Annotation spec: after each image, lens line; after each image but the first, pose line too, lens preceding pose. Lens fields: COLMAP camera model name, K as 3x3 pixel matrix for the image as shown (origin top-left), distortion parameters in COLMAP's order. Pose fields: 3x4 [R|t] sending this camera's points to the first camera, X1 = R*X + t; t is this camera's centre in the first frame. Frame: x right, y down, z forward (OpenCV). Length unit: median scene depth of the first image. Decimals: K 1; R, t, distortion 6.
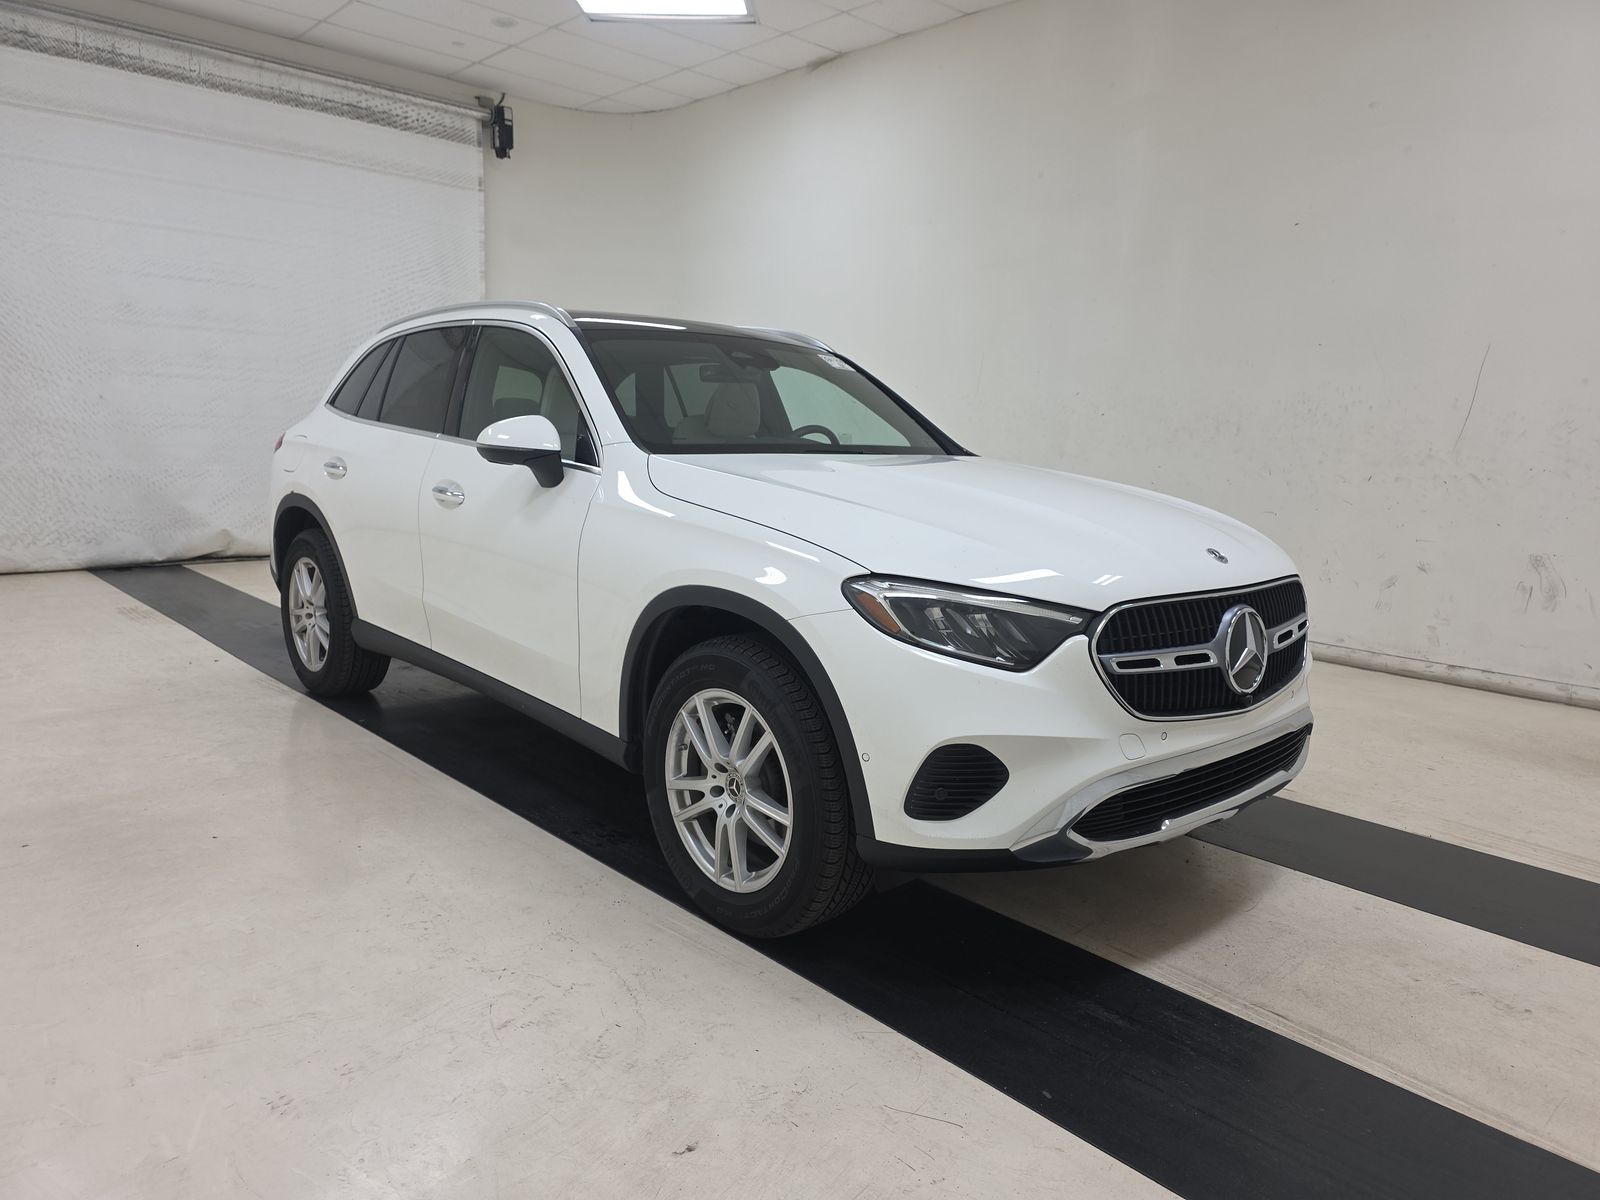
lens RADIAL K [[1068.4, 0, 811.2], [0, 1068.4, 578.3], [0, 0, 1]] dist [0.029489, -0.025322]
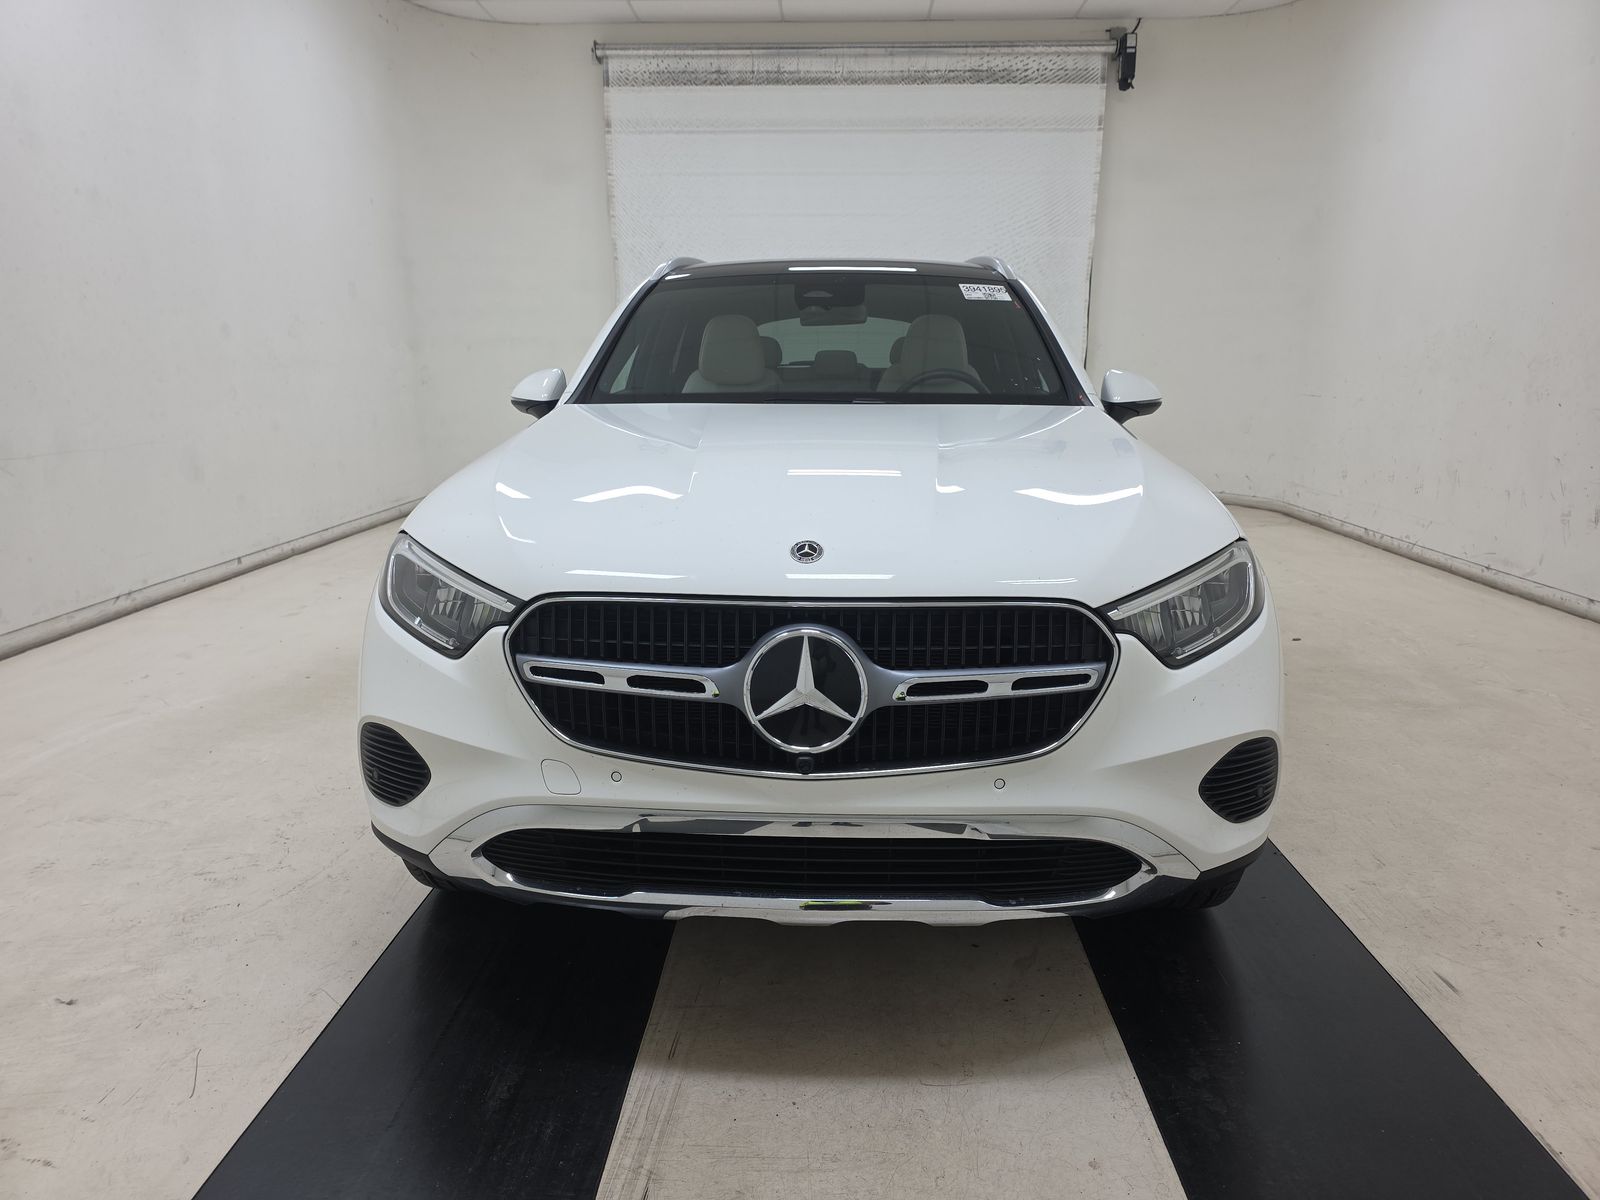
lens RADIAL K [[1068.4, 0, 811.2], [0, 1068.4, 578.3], [0, 0, 1]] dist [0.029489, -0.025322]
pose [[0.710587, 0.109146, -0.695093, 0.253128], [-0.078700, 0.994025, 0.075630, -0.016152], [0.699194, 0.000962, 0.714931, 0.150949]]
